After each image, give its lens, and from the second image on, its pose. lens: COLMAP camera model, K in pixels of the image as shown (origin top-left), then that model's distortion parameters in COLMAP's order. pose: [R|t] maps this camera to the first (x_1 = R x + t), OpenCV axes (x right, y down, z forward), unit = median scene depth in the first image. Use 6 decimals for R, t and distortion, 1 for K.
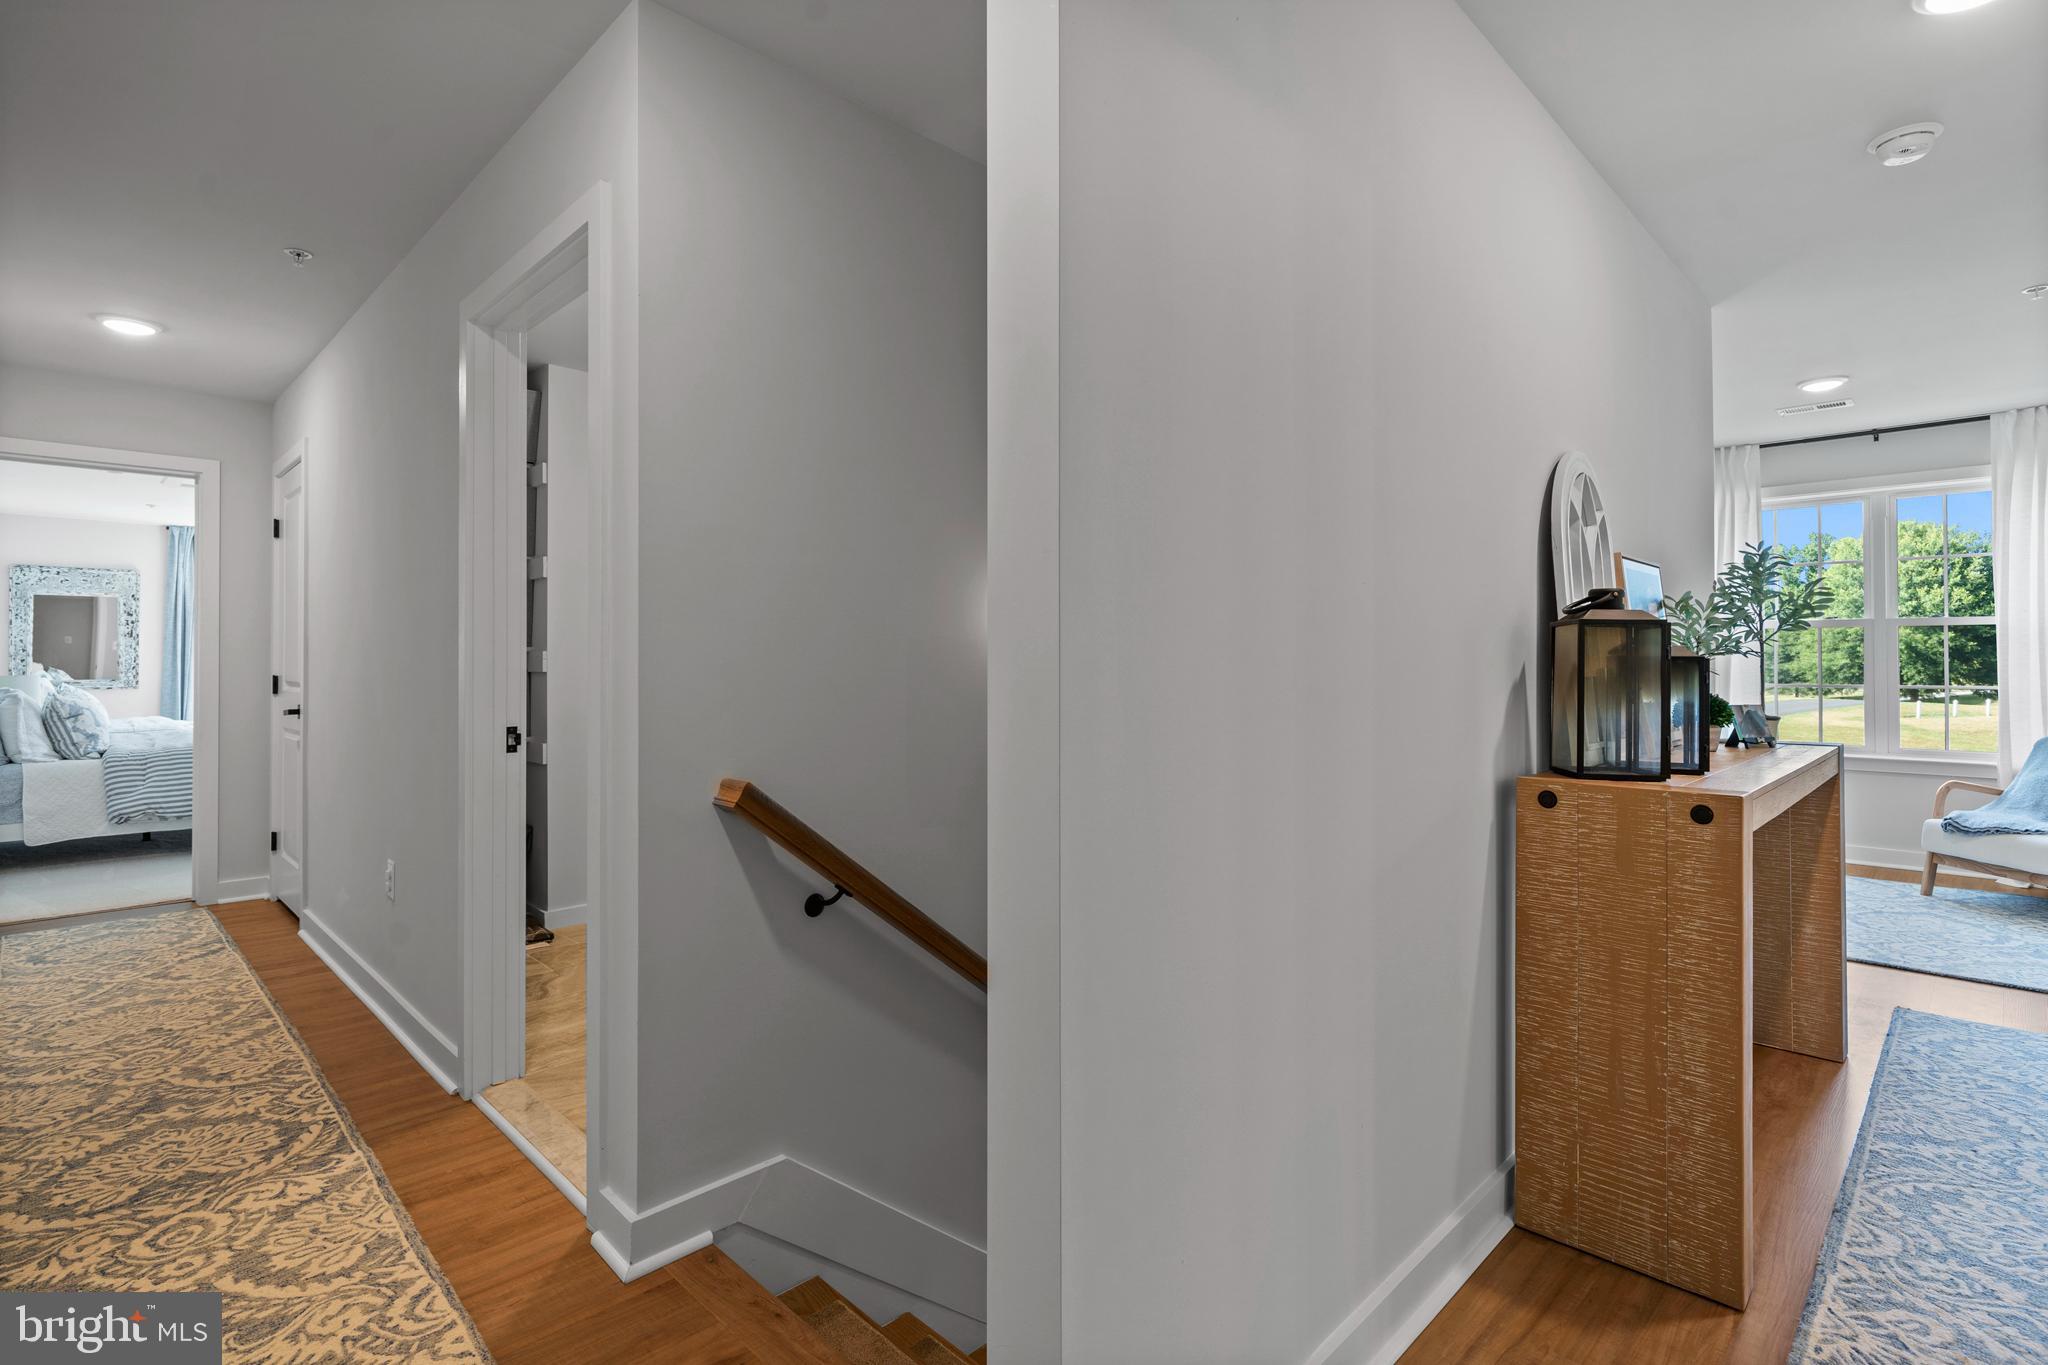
lens RADIAL K [[967.7, 0, 1028.9], [0, 967.7, 674.0], [0, 0, 1]] dist [0.004349, 0.000561]
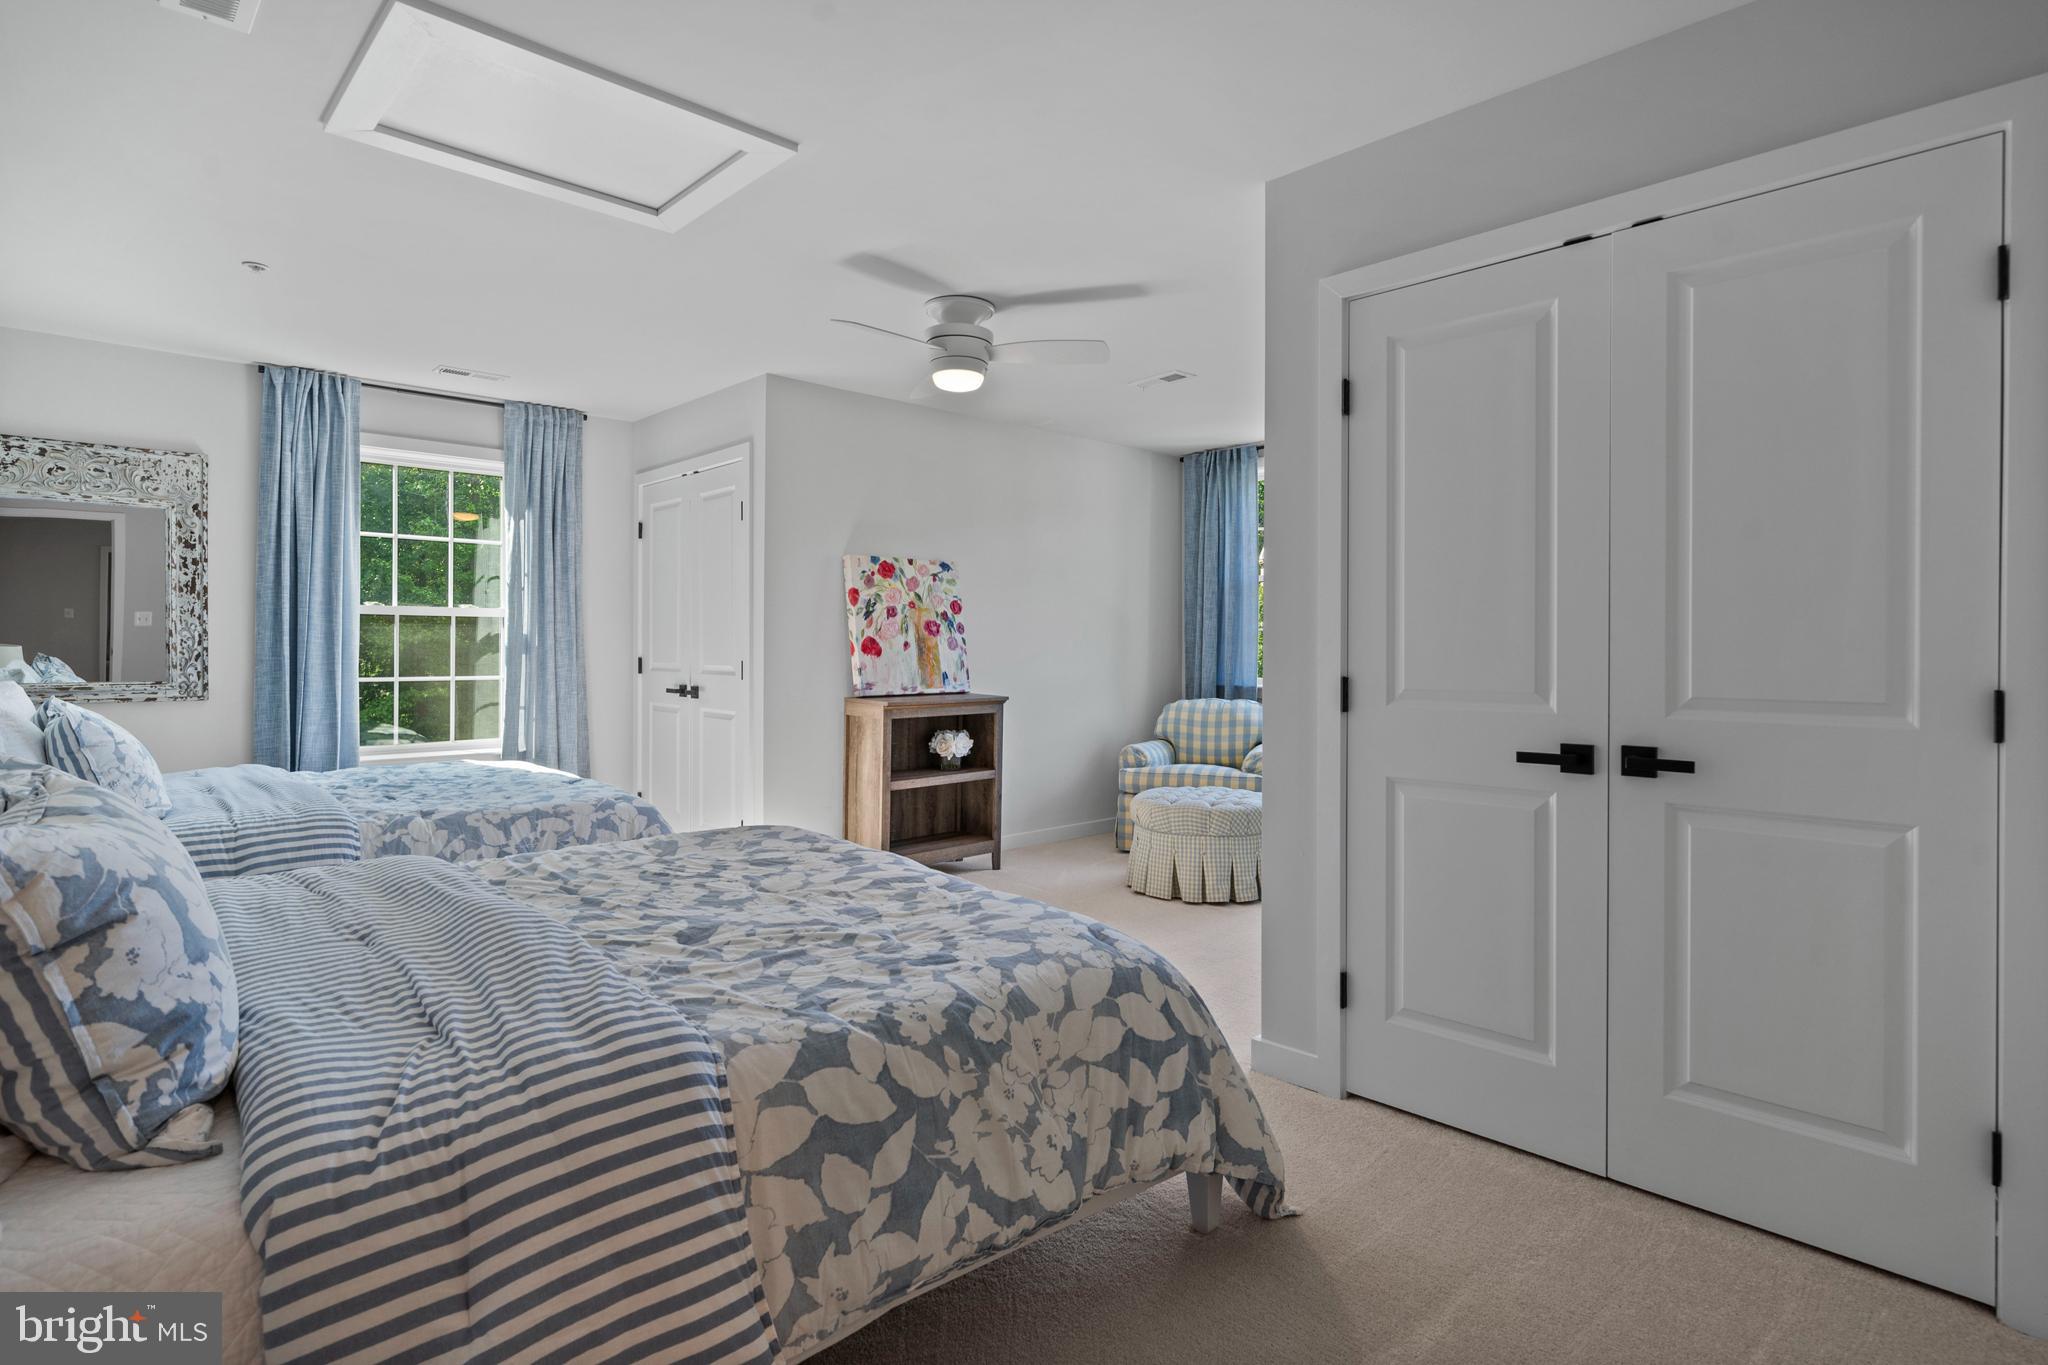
lens RADIAL K [[1024.3, 0, 1020.0], [0, 1024.3, 668.9], [0, 0, 1]] dist [-0.003956, -0.000533]
pose [[0.999558, 0.003870, -0.029476, -0.498414], [-0.003573, 0.999942, 0.010150, -0.006922], [0.029514, -0.010040, 0.999514, 0.505544]]
